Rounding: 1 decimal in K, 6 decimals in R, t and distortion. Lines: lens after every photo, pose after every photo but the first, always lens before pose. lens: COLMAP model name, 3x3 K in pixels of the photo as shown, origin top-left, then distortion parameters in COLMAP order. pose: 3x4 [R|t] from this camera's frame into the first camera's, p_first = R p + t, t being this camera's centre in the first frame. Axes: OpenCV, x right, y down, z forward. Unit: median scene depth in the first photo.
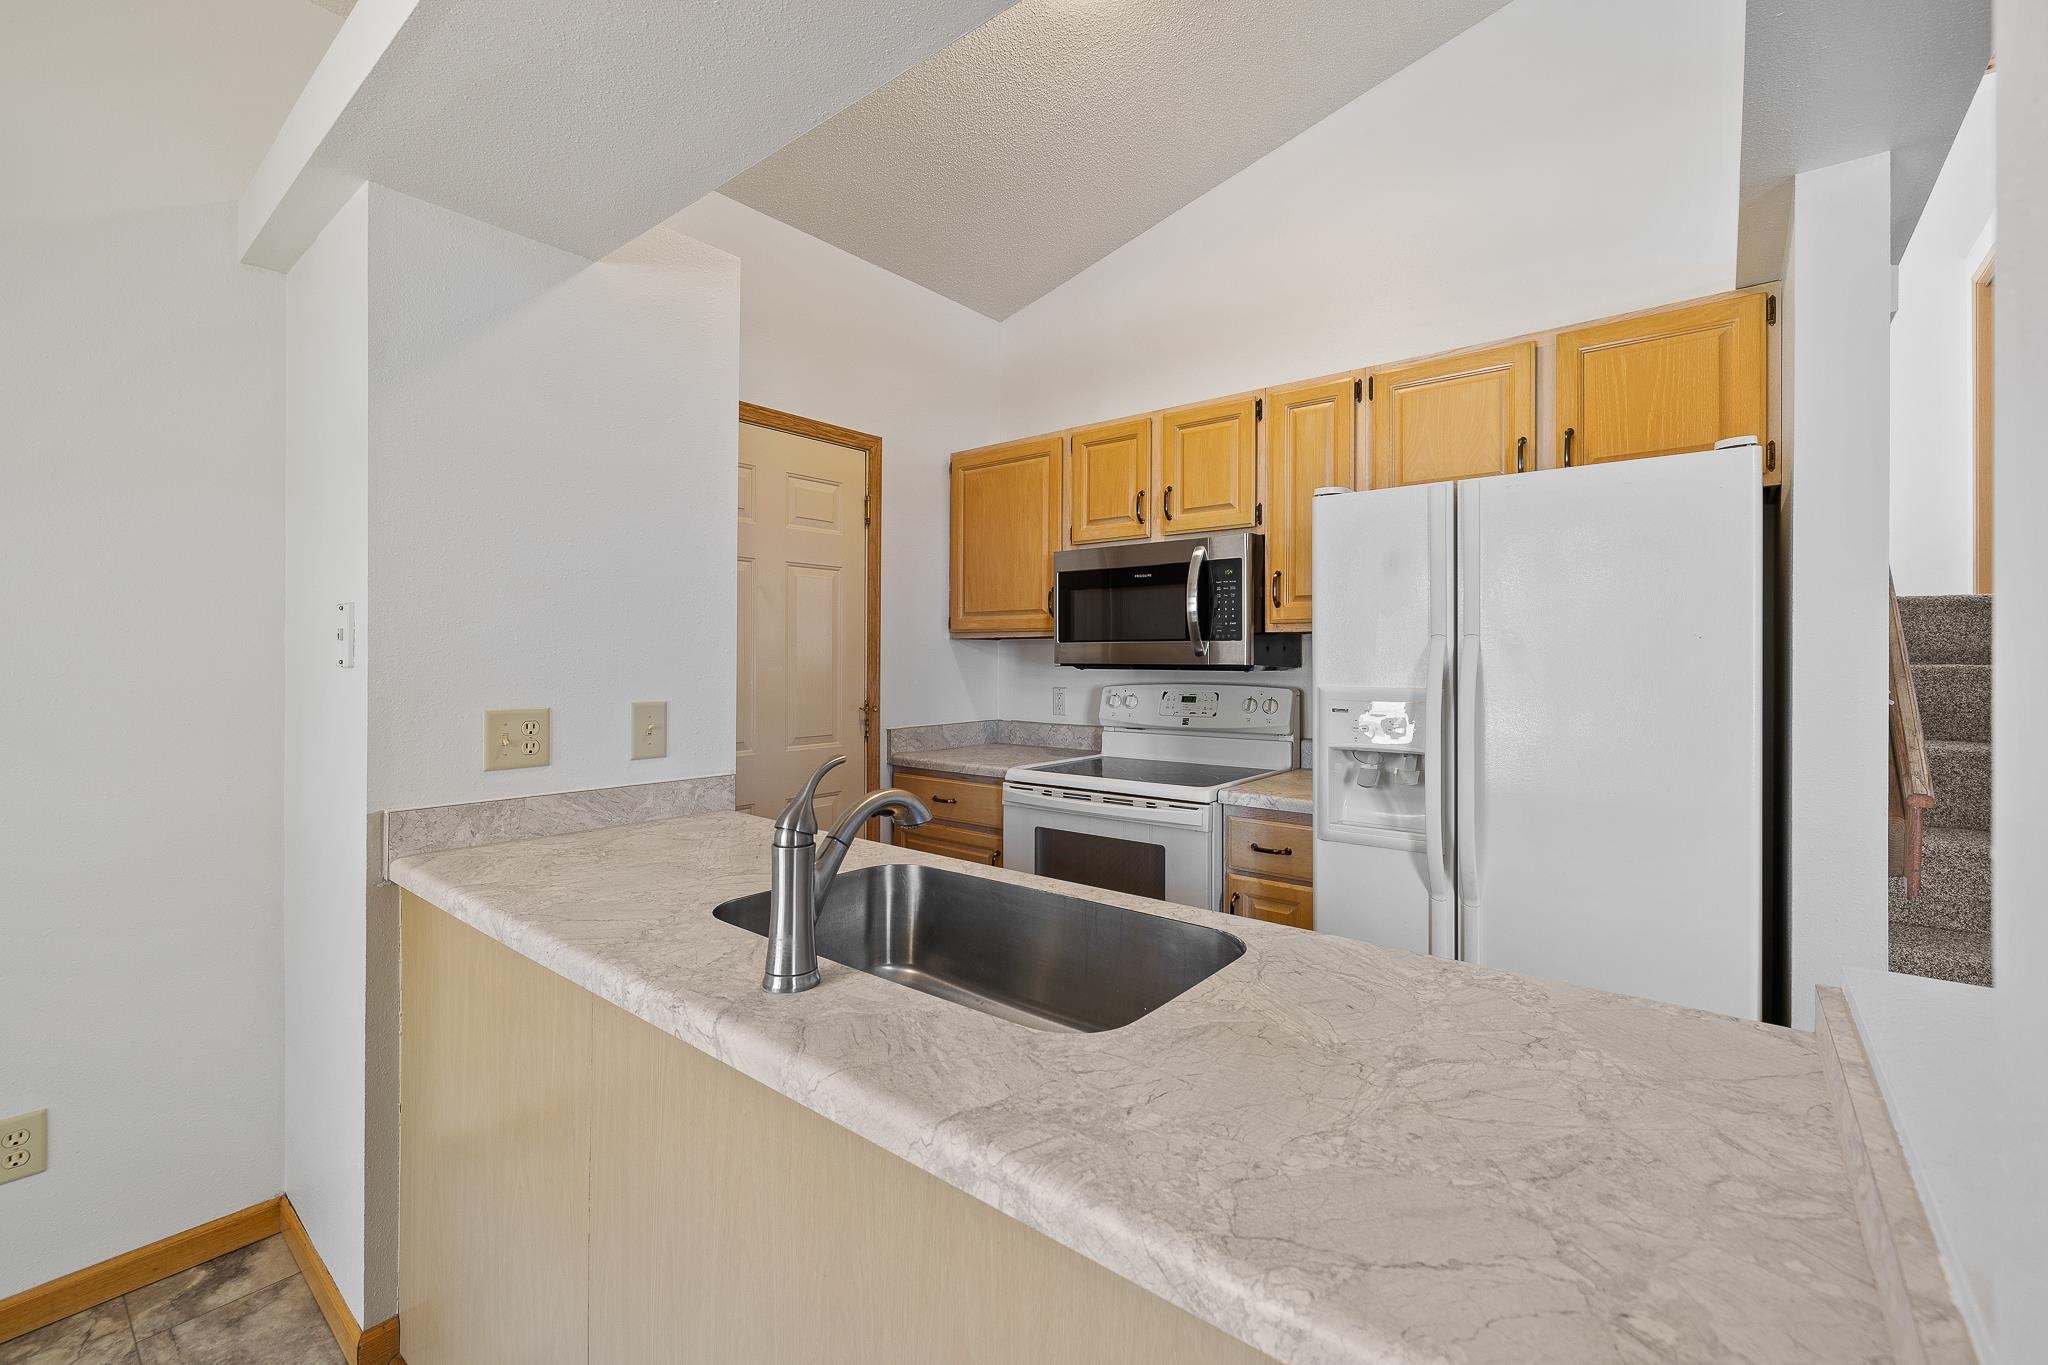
lens RADIAL K [[857.6, 0, 1031.7], [0, 857.6, 659.5], [0, 0, 1]] dist [0.000972, 0.000077]
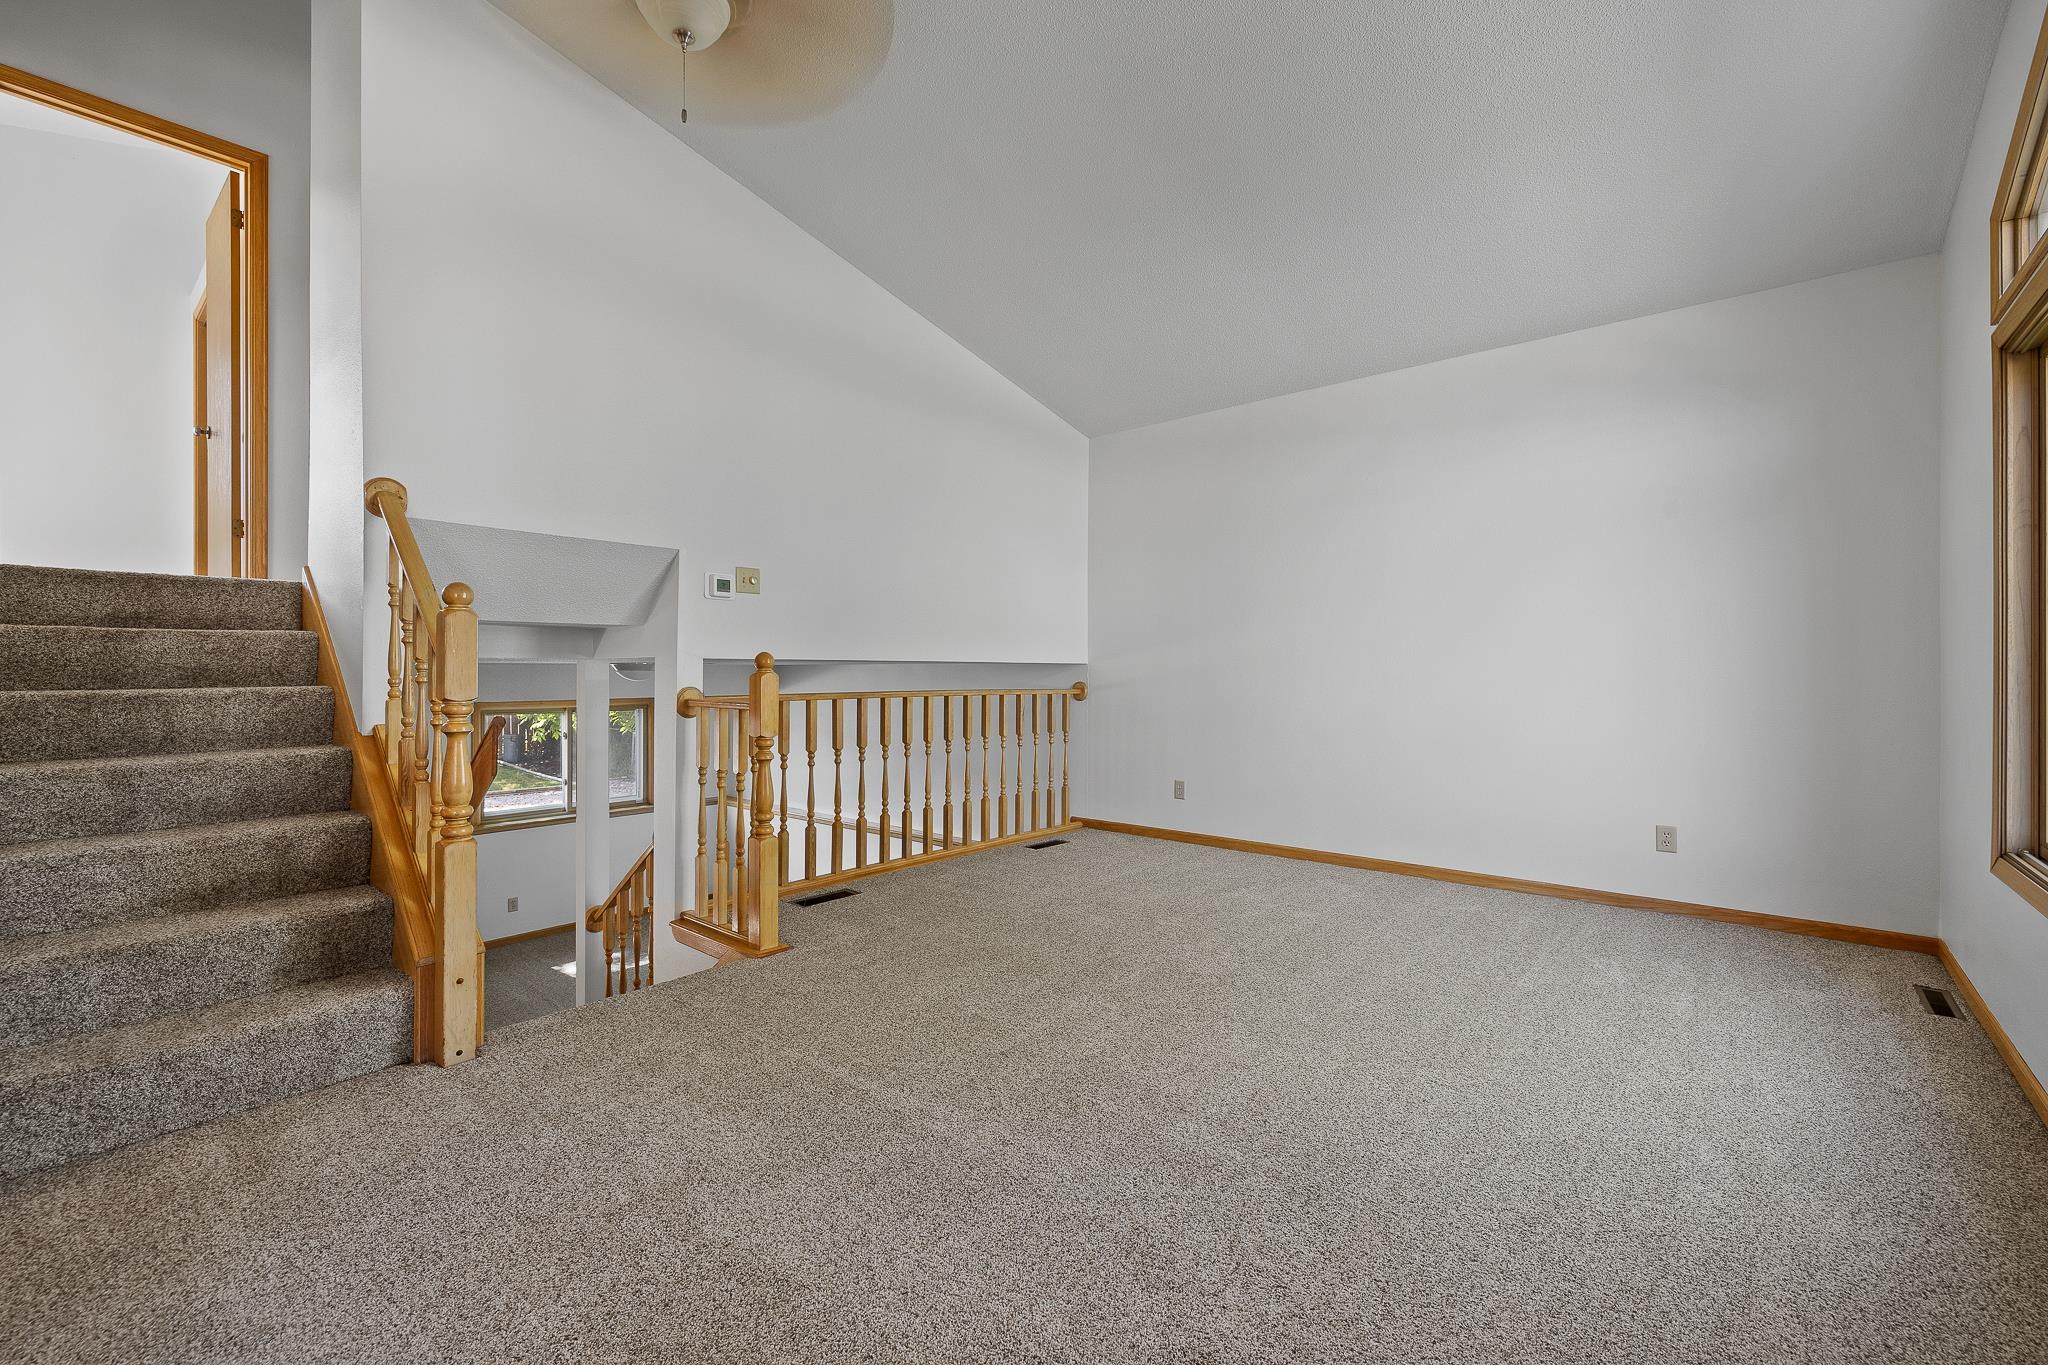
lens RADIAL K [[853.0, 0, 1041.5], [0, 853.0, 666.8], [0, 0, 1]] dist [-0.002784, -0.000142]
pose [[0.018912, 0.002298, 0.999819, -0.084106], [-0.001494, 0.999996, -0.002271, 0.085527], [-0.999820, -0.001451, 0.018916, -0.483338]]
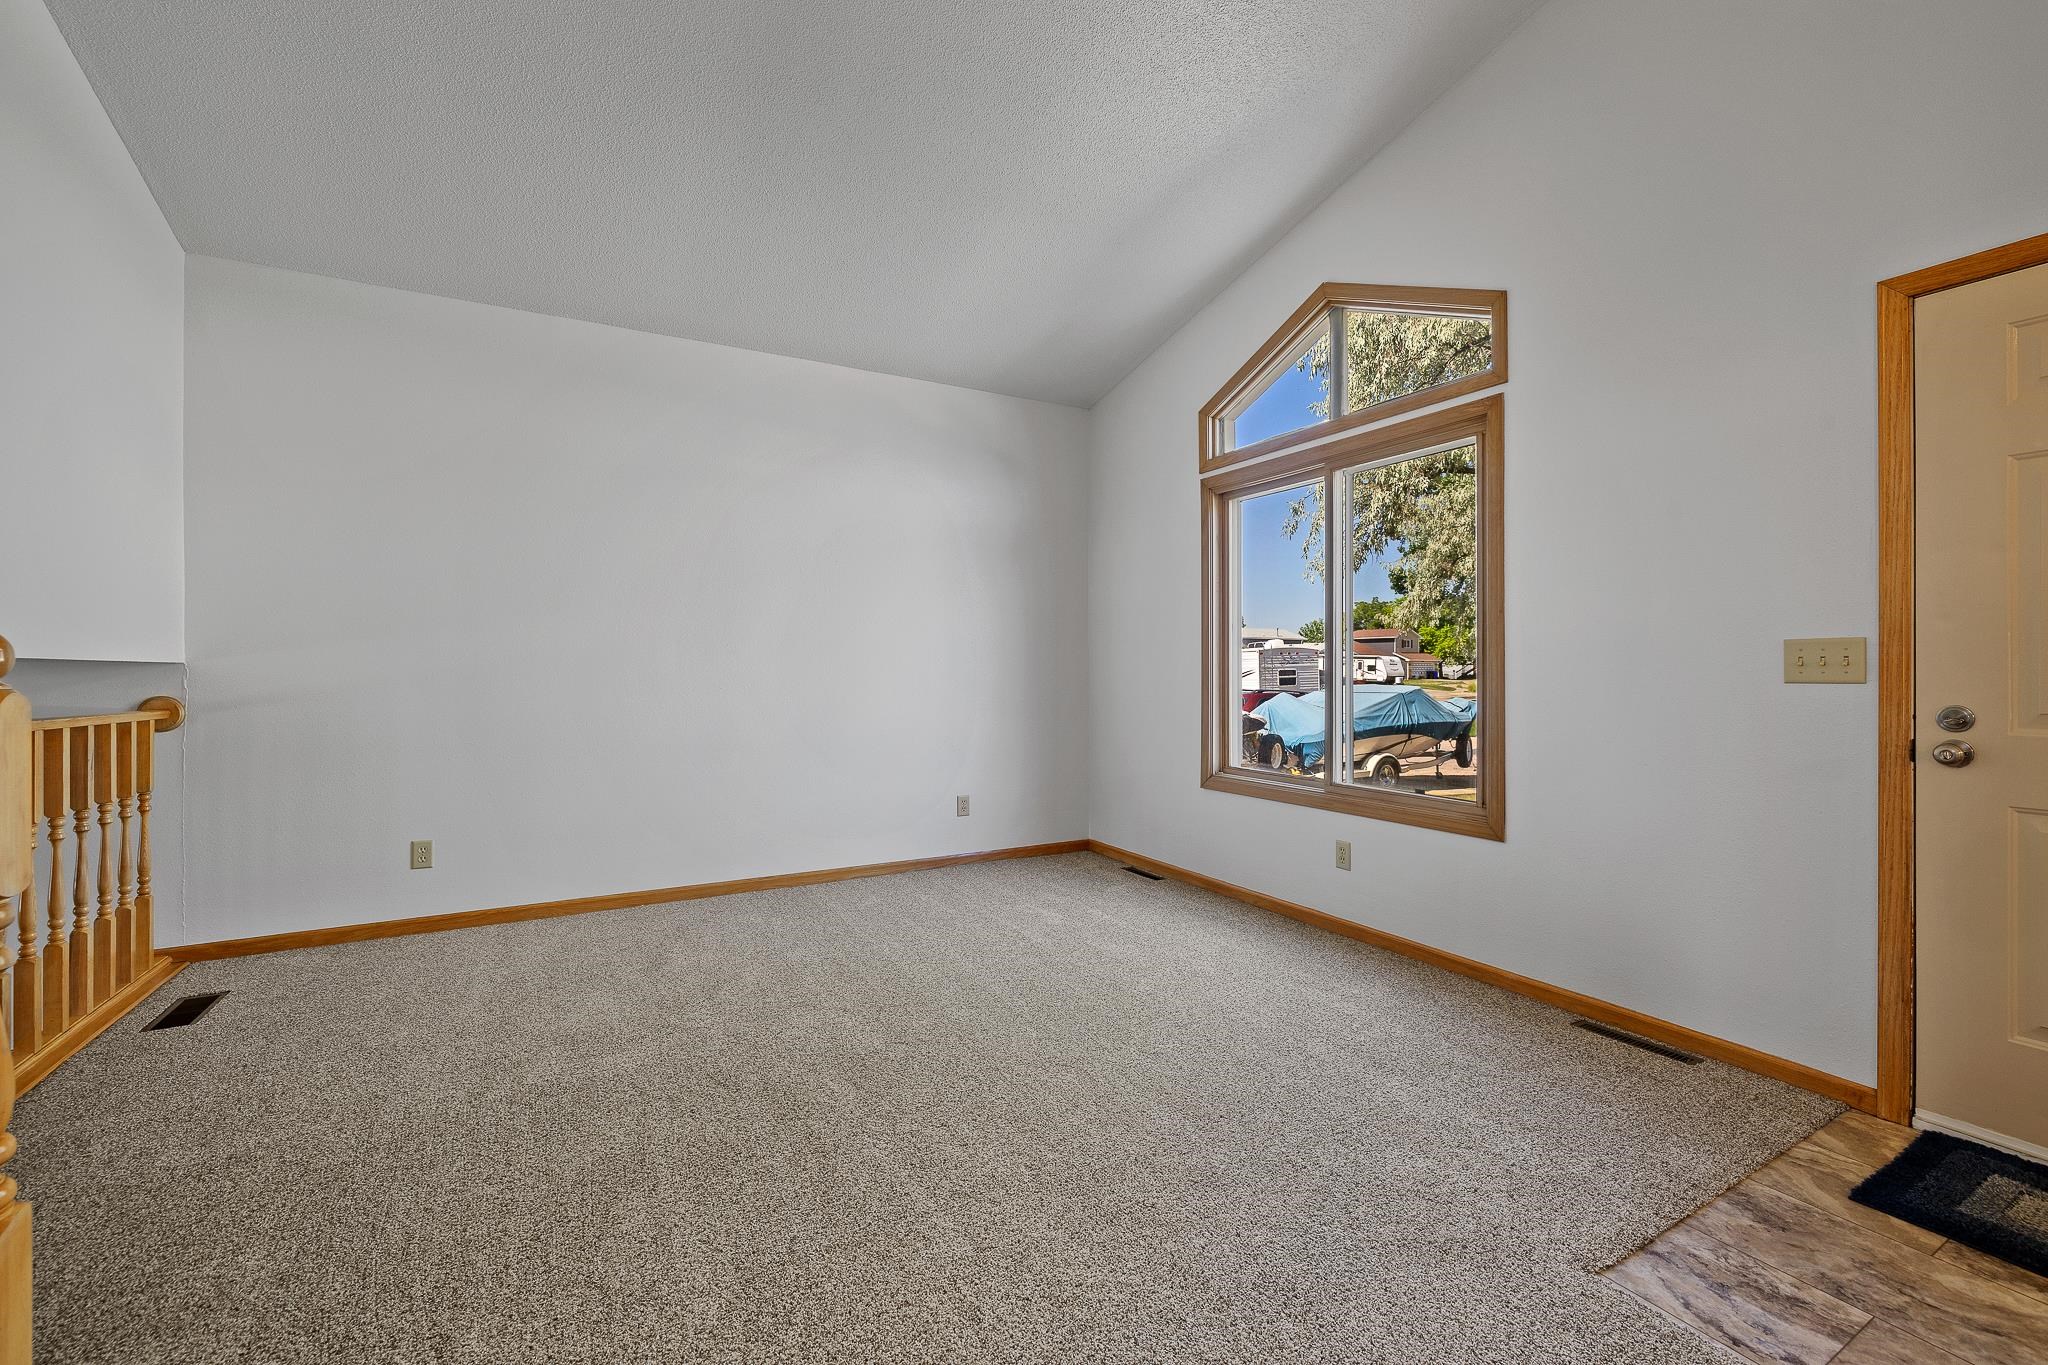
lens RADIAL K [[852.5, 0, 1036.5], [0, 852.5, 672.0], [0, 0, 1]] dist [-0.001141, -0.000091]
pose [[-0.931271, -0.000899, 0.364326, 0.908419], [-0.000045, 0.999997, 0.002353, 0.080131], [-0.364327, 0.002174, -0.931269, 0.447065]]
